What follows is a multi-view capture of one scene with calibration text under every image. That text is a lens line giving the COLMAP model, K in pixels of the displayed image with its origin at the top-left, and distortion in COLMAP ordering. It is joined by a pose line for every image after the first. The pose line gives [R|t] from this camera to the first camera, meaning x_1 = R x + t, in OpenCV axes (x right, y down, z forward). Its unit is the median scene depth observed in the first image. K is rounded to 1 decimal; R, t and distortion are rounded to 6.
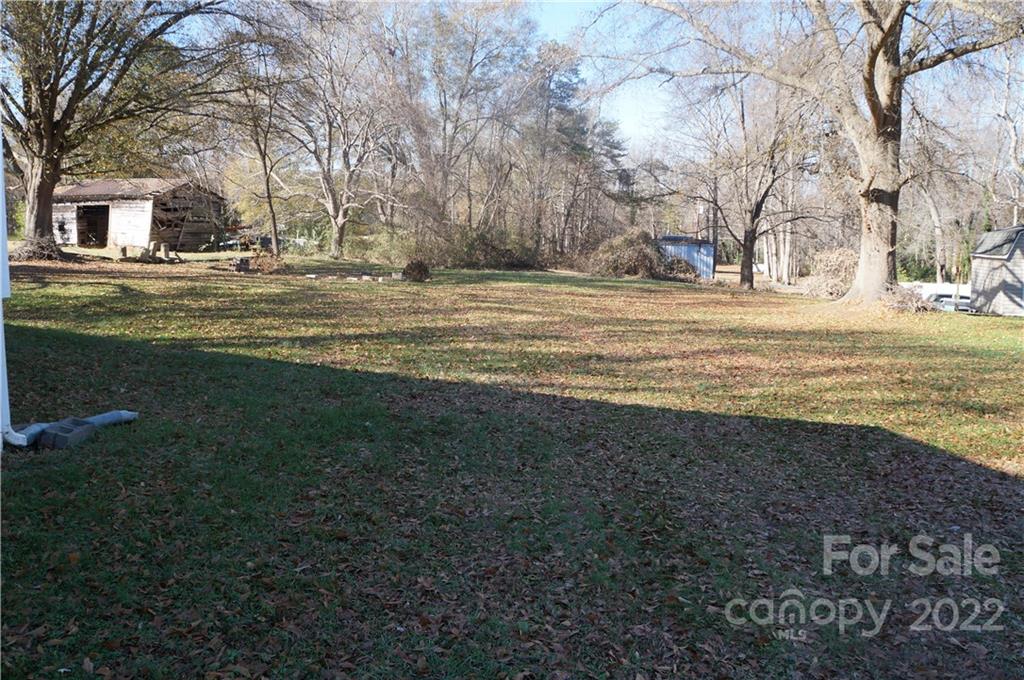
lens RADIAL K [[849.5, 0, 511.8], [0, 849.5, 339.0], [0, 0, 1]] dist [-0.011006, -0.001731]
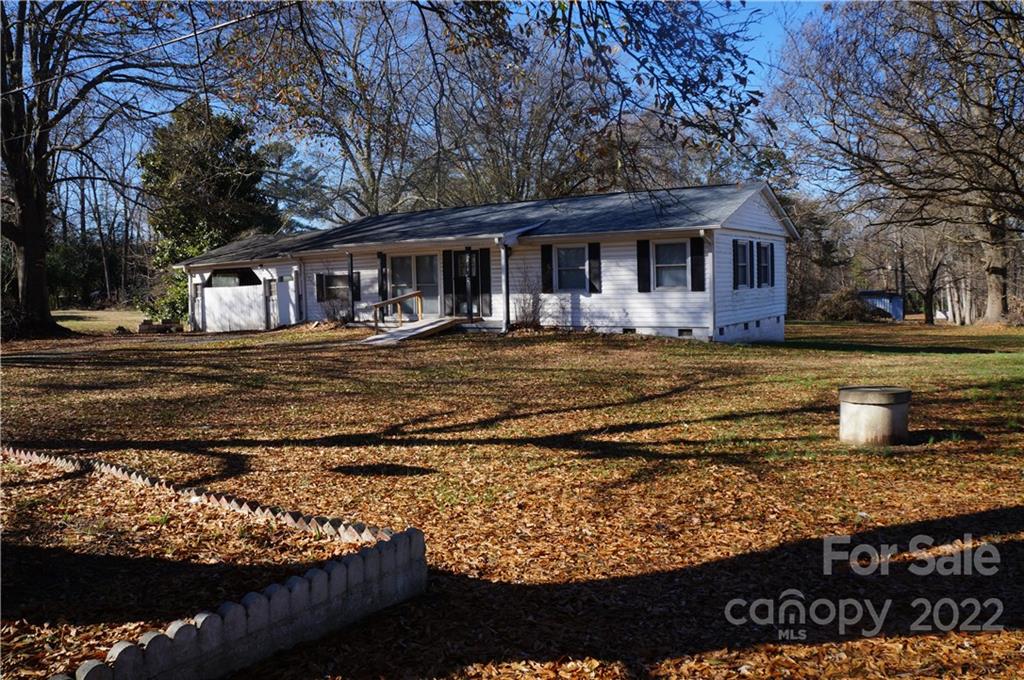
lens RADIAL K [[849.5, 0, 512.8], [0, 849.5, 340.1], [0, 0, 1]] dist [-0.011006, -0.001731]
pose [[0.980592, -0.027315, -0.194150, -0.200623], [0.013731, 0.997384, -0.070969, 0.080951], [0.195580, 0.066925, 0.978401, -0.776407]]
